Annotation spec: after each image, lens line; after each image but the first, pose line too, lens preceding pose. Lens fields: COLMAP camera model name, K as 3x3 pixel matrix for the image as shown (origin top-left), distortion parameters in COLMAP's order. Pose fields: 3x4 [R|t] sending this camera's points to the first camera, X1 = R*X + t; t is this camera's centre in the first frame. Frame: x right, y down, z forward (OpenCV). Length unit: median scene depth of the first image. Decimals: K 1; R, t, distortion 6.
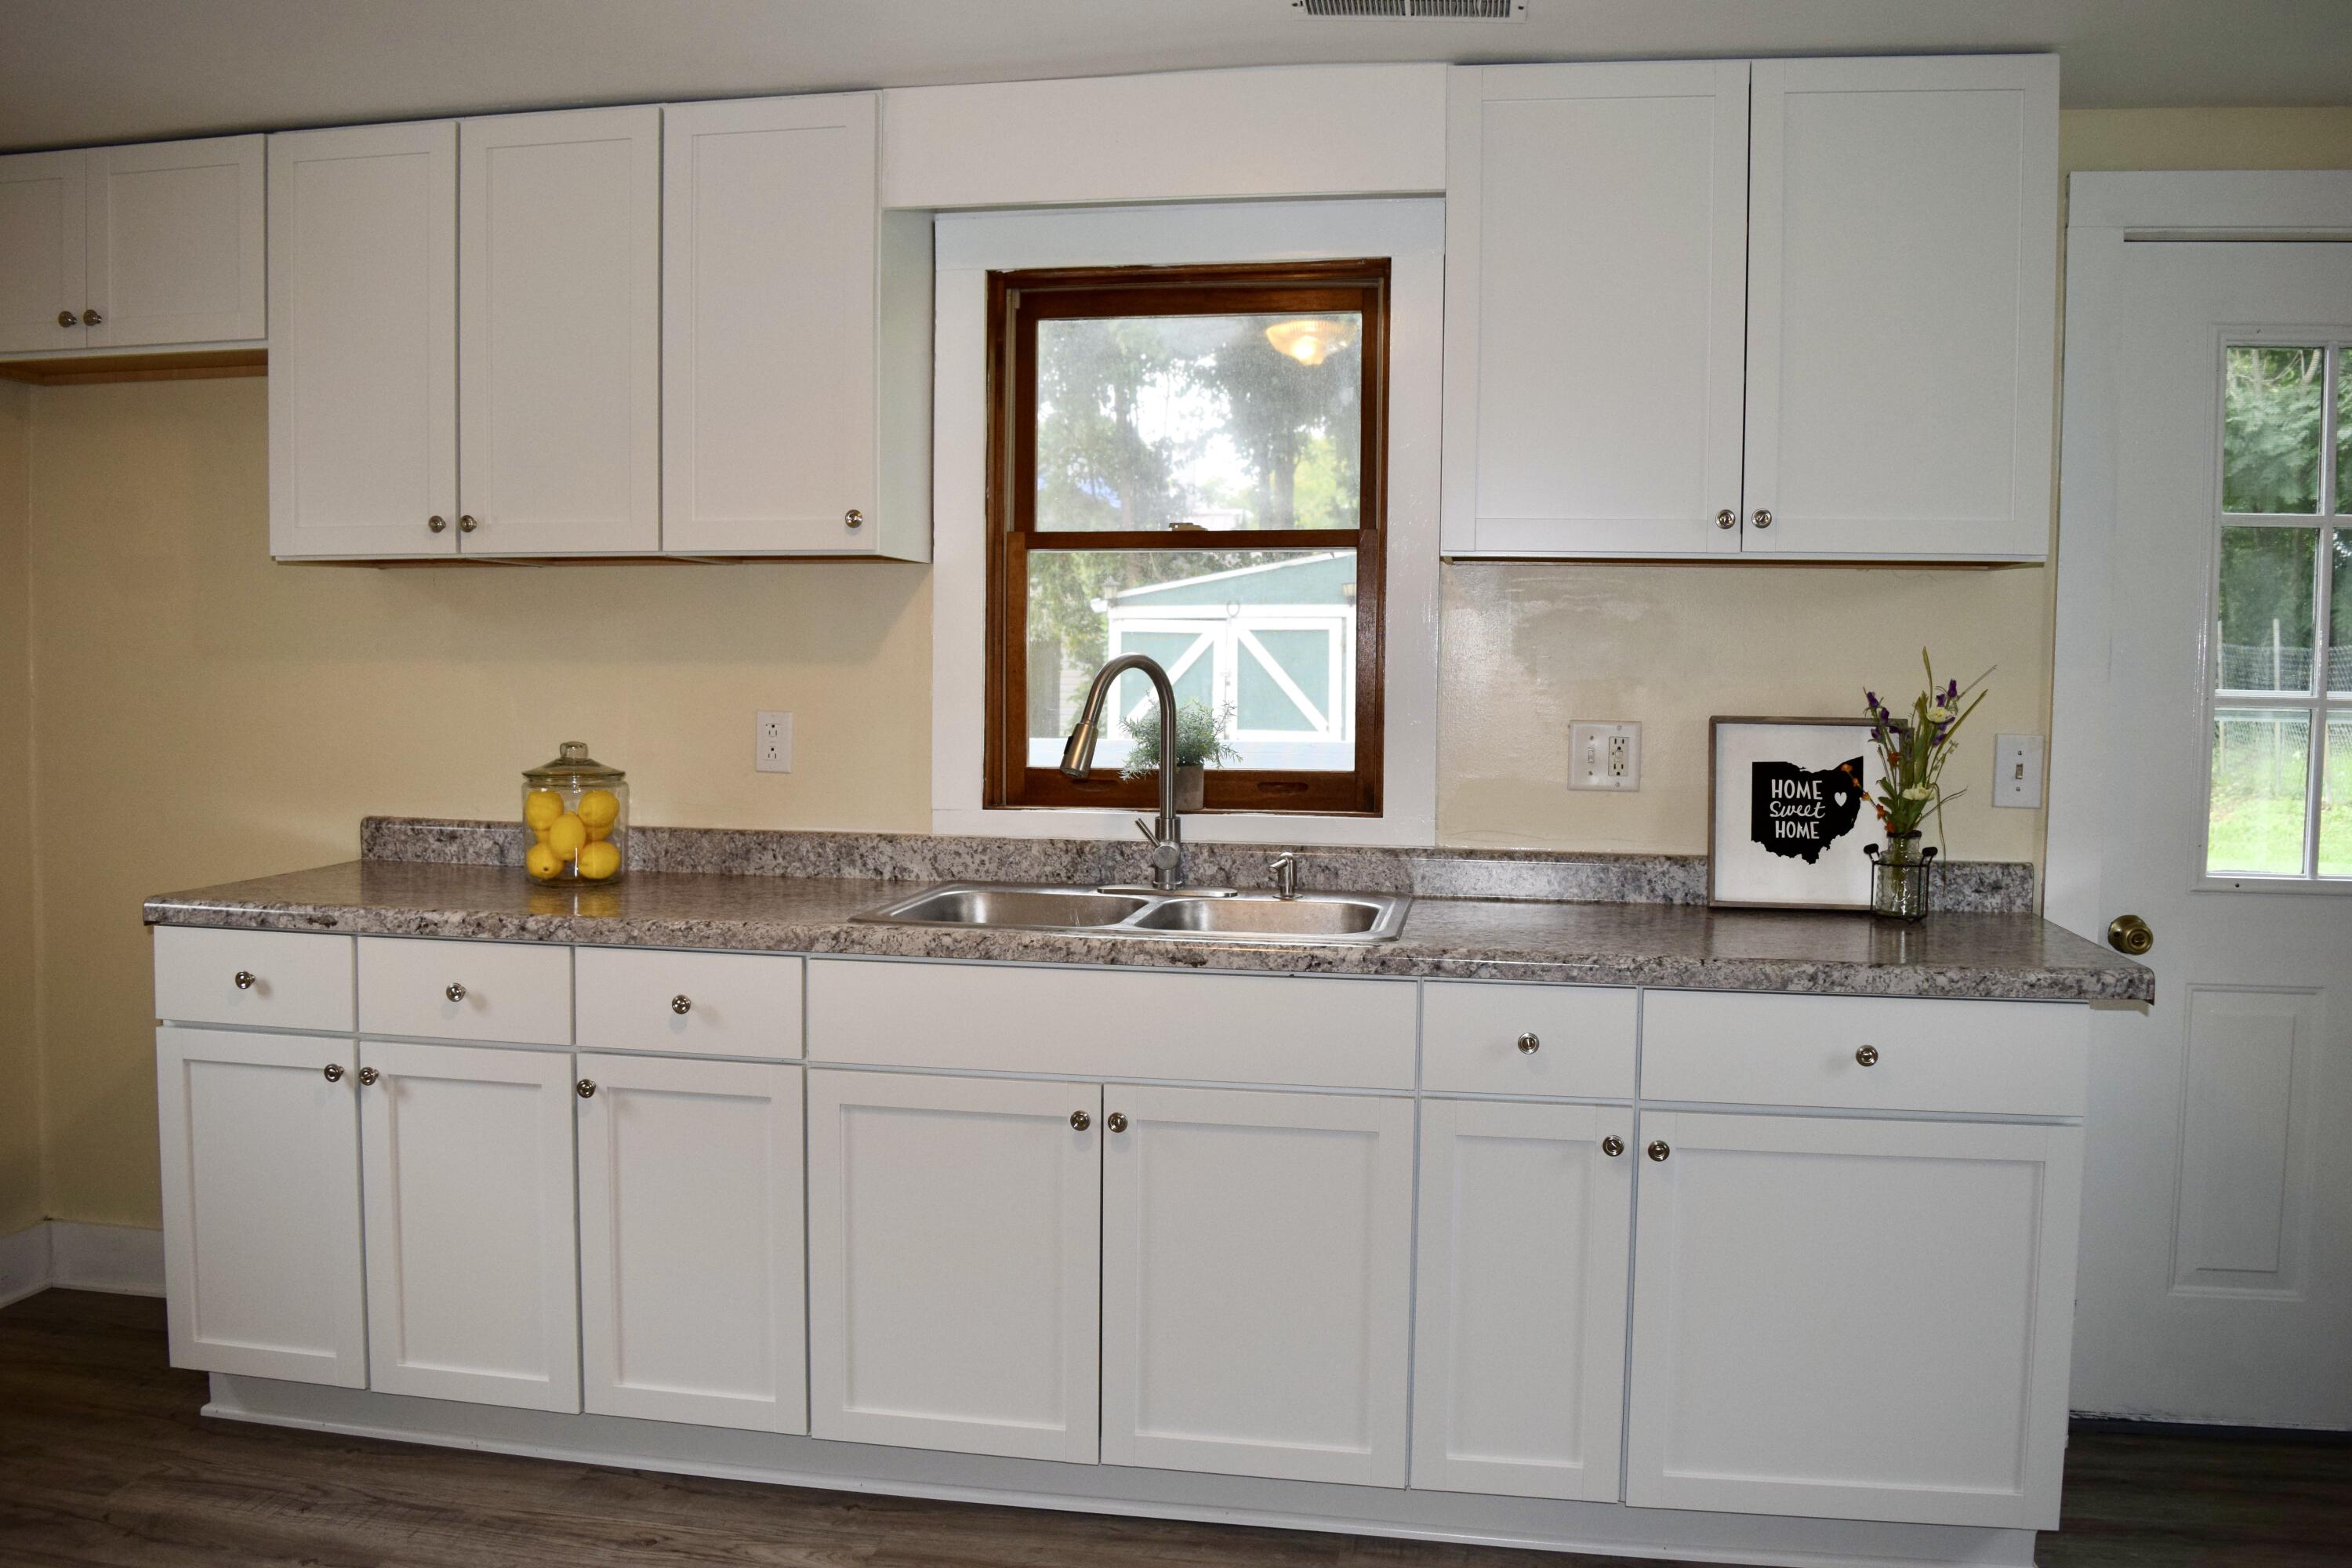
lens RADIAL K [[1864.4, 0, 1180.9], [0, 1864.4, 801.9], [0, 0, 1]] dist [-0.064983, 0.006820]
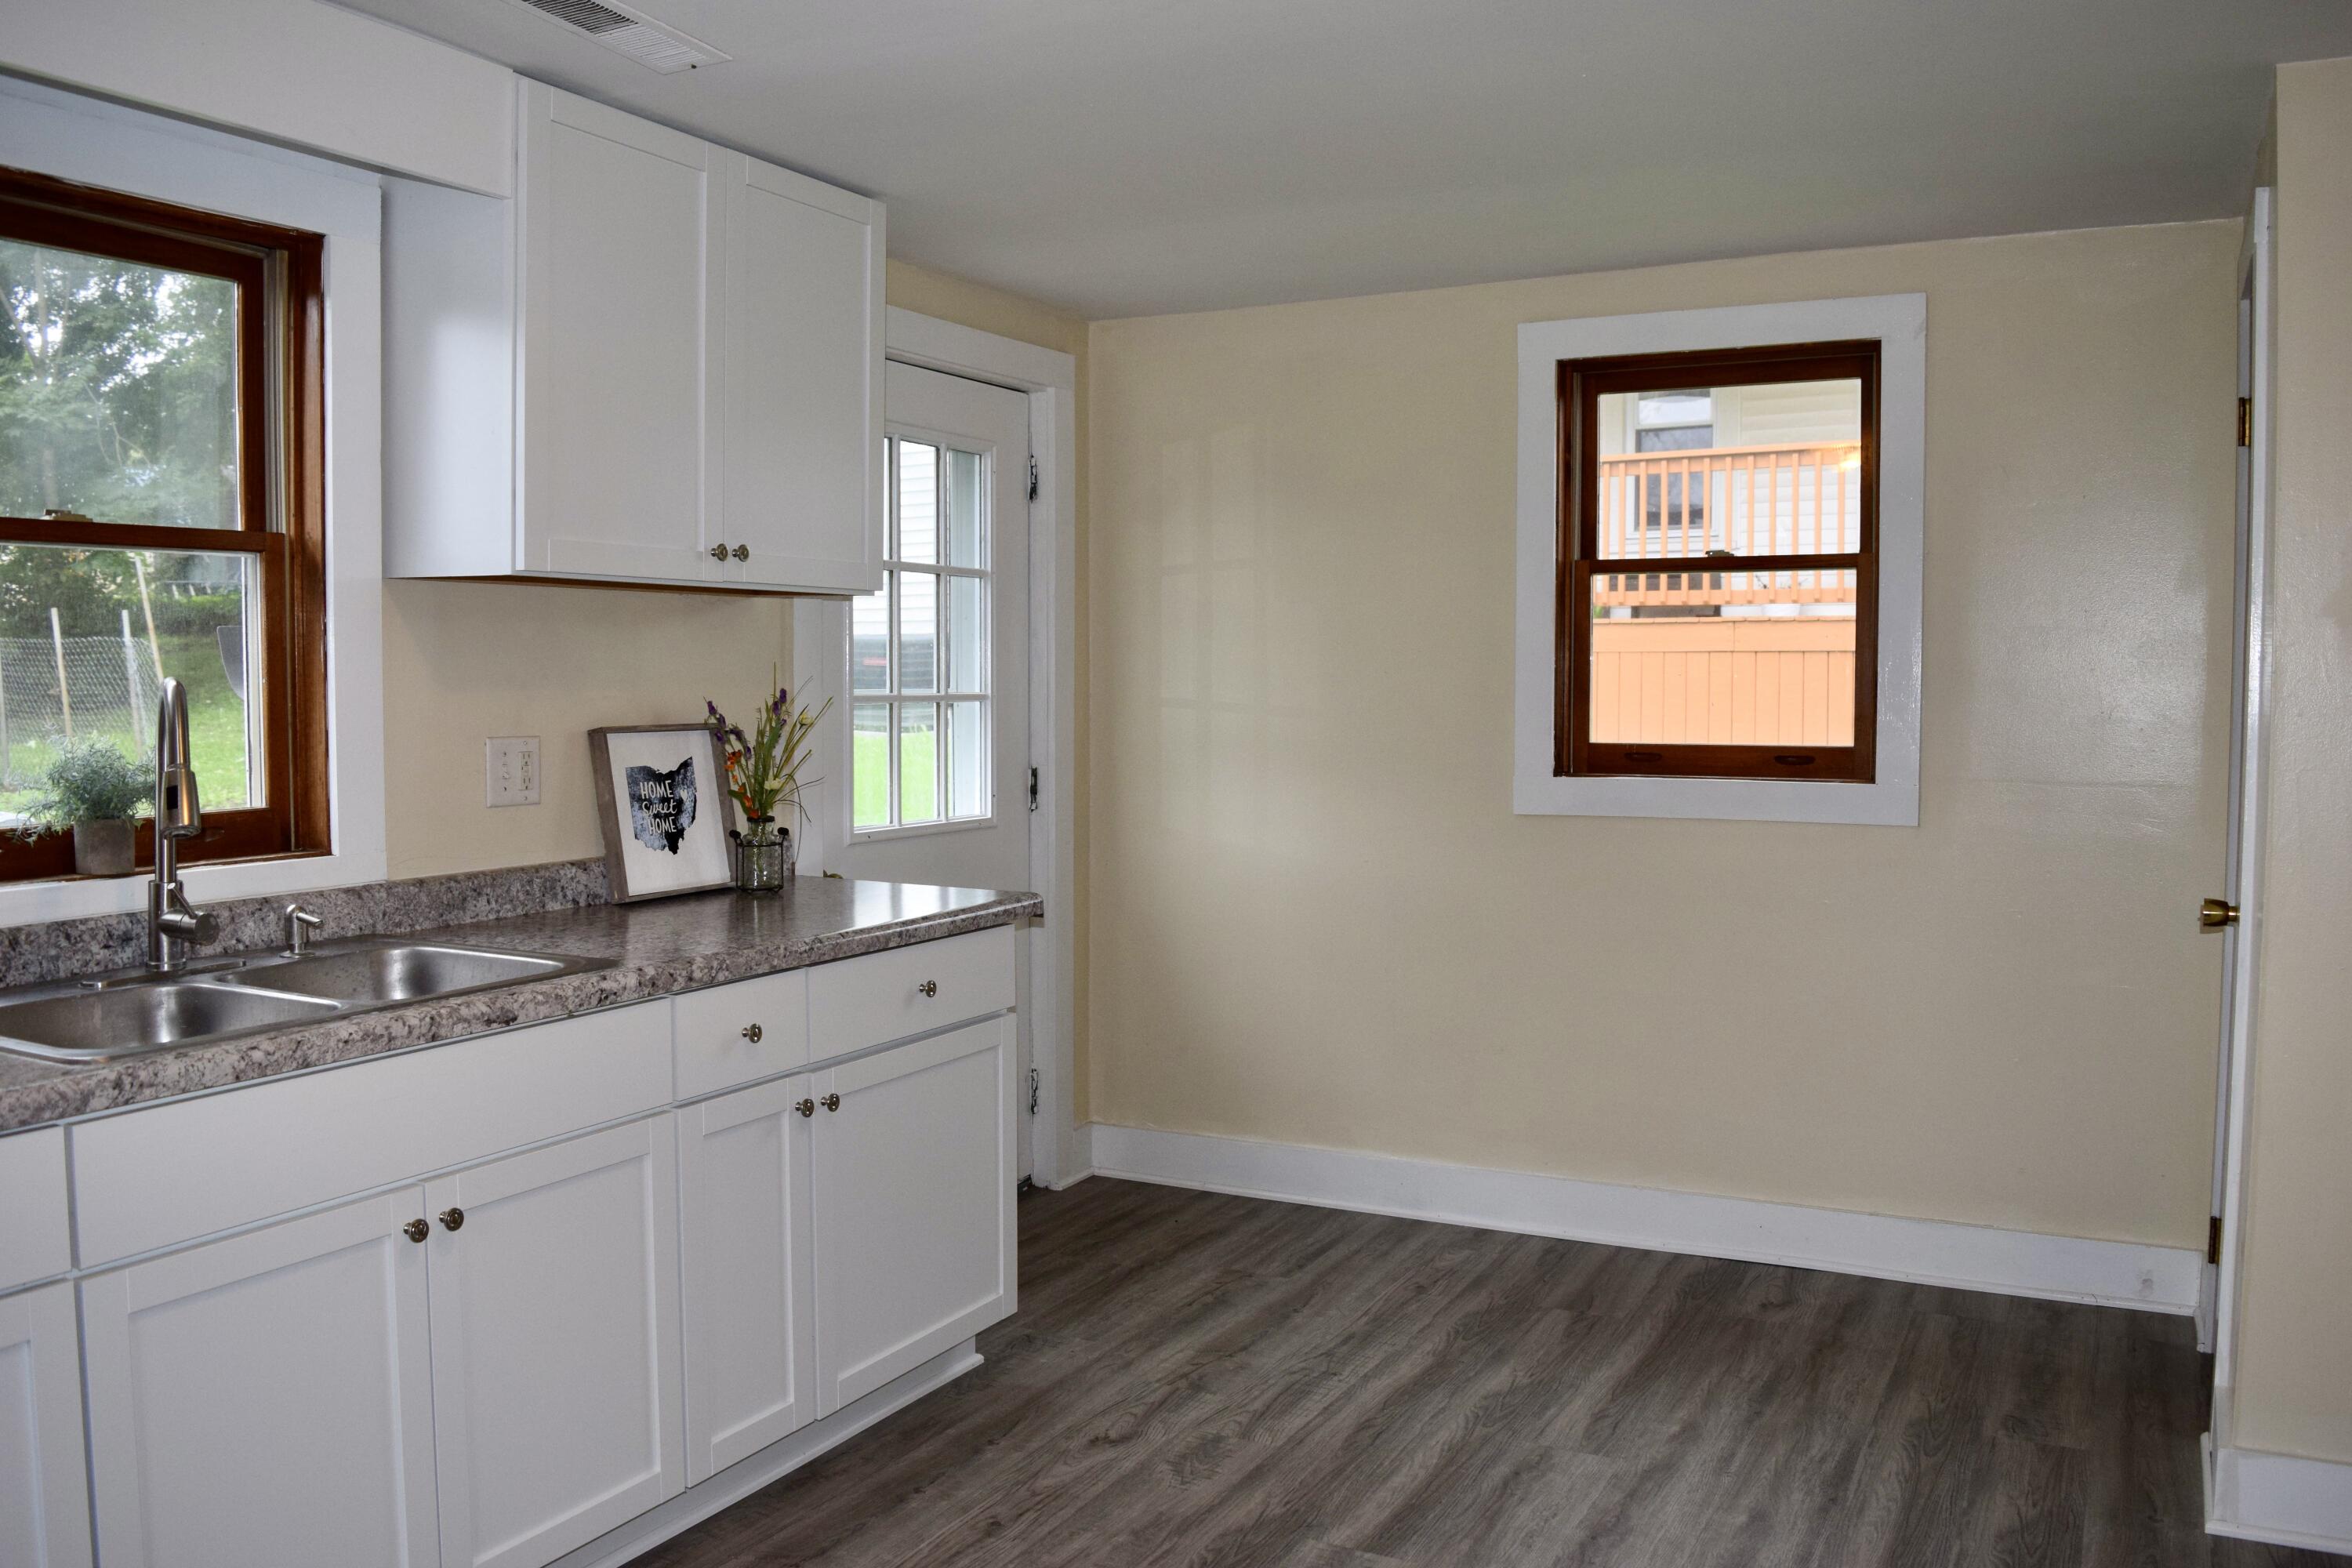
lens RADIAL K [[1864.4, 0, 1183.3], [0, 1864.4, 766.7], [0, 0, 1]] dist [-0.064983, 0.006820]
pose [[0.313513, -0.058874, 0.947757, -0.646966], [0.068575, 0.996874, 0.039241, -0.043900], [-0.947104, 0.052690, 0.316571, 0.347691]]
